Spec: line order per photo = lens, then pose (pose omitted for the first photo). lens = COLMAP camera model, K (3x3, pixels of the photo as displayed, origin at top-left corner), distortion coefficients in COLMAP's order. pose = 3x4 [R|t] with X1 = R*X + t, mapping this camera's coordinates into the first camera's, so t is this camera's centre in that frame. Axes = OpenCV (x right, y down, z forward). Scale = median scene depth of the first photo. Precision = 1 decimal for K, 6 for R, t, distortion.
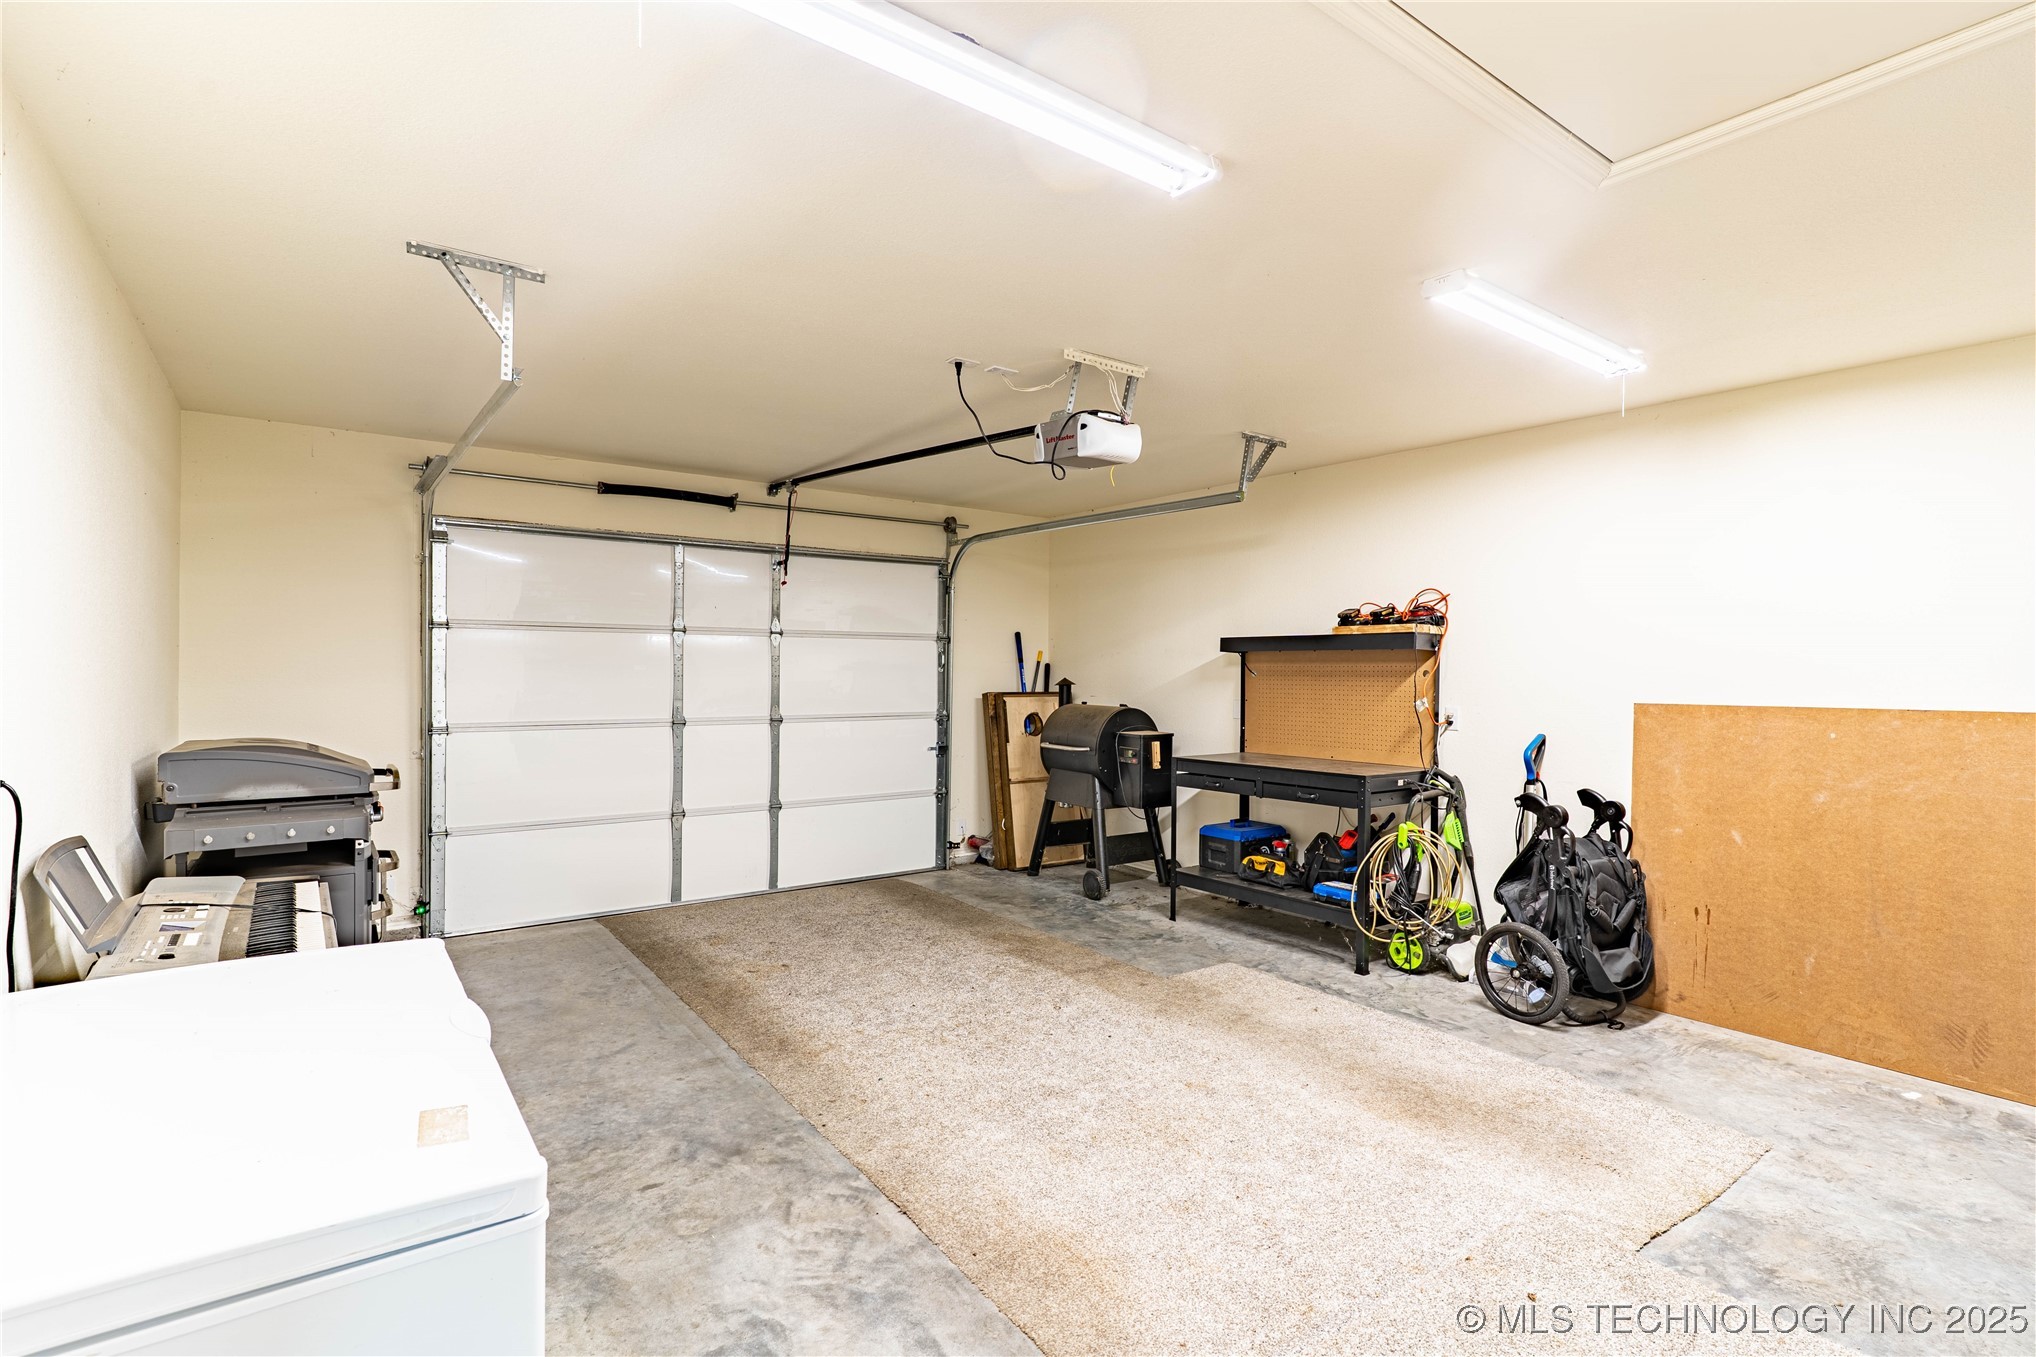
lens RADIAL K [[970.0, 0, 1018.3], [0, 970.0, 677.5], [0, 0, 1]] dist [-0.000493, 0.000013]
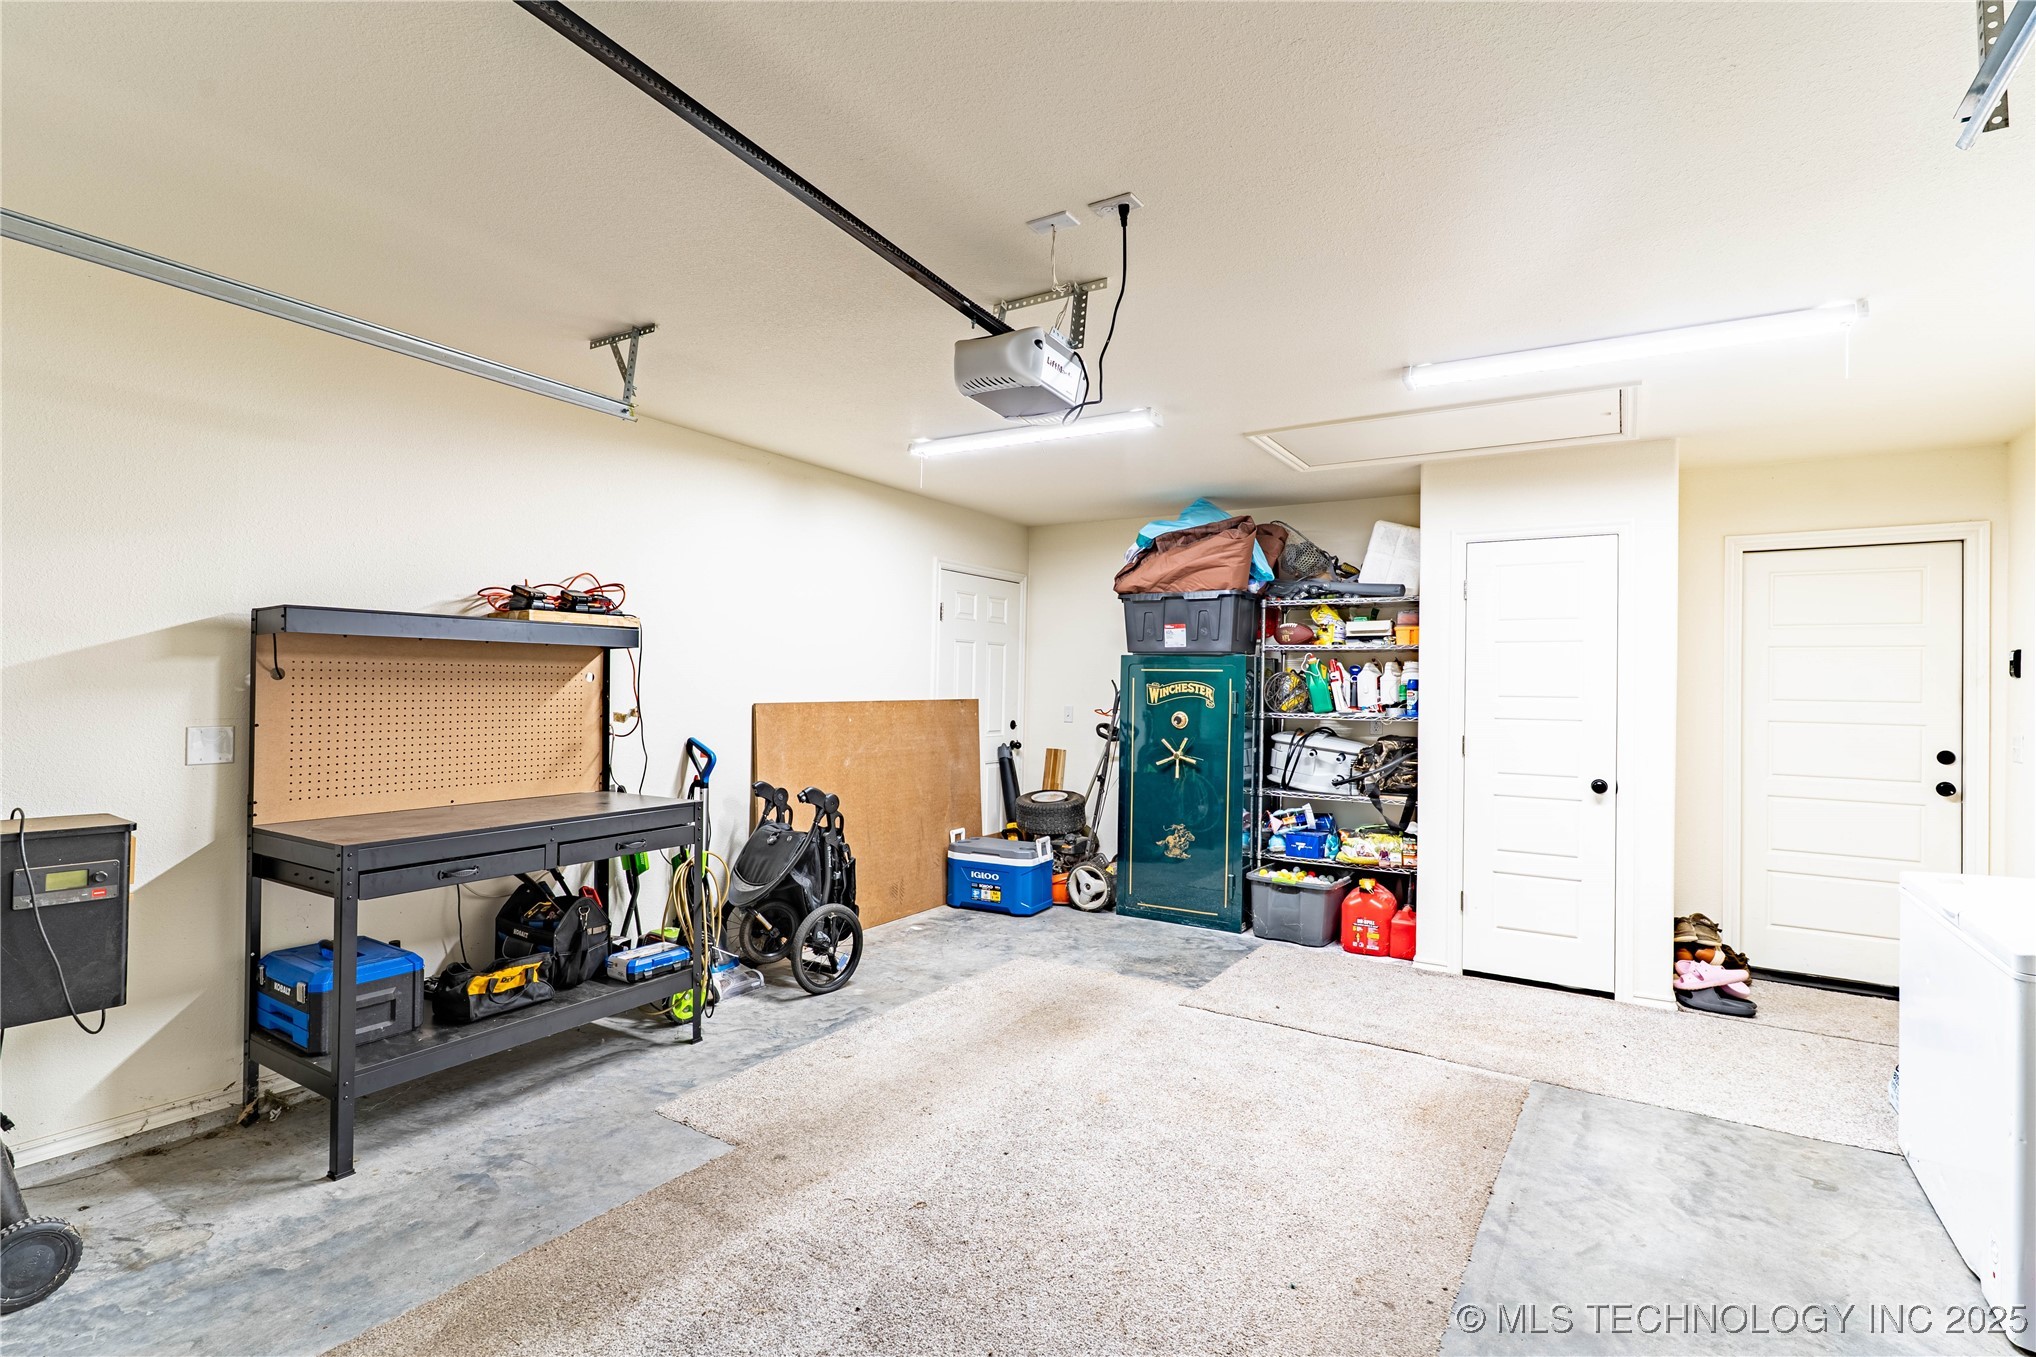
lens RADIAL K [[970.0, 0, 1019.0], [0, 970.0, 676.6], [0, 0, 1]] dist [-0.000493, 0.000013]
pose [[-0.365829, -0.004911, 0.930669, -0.571192], [-0.008150, 0.999965, 0.002074, -0.009945], [-0.930646, -0.006826, -0.365857, 1.163585]]
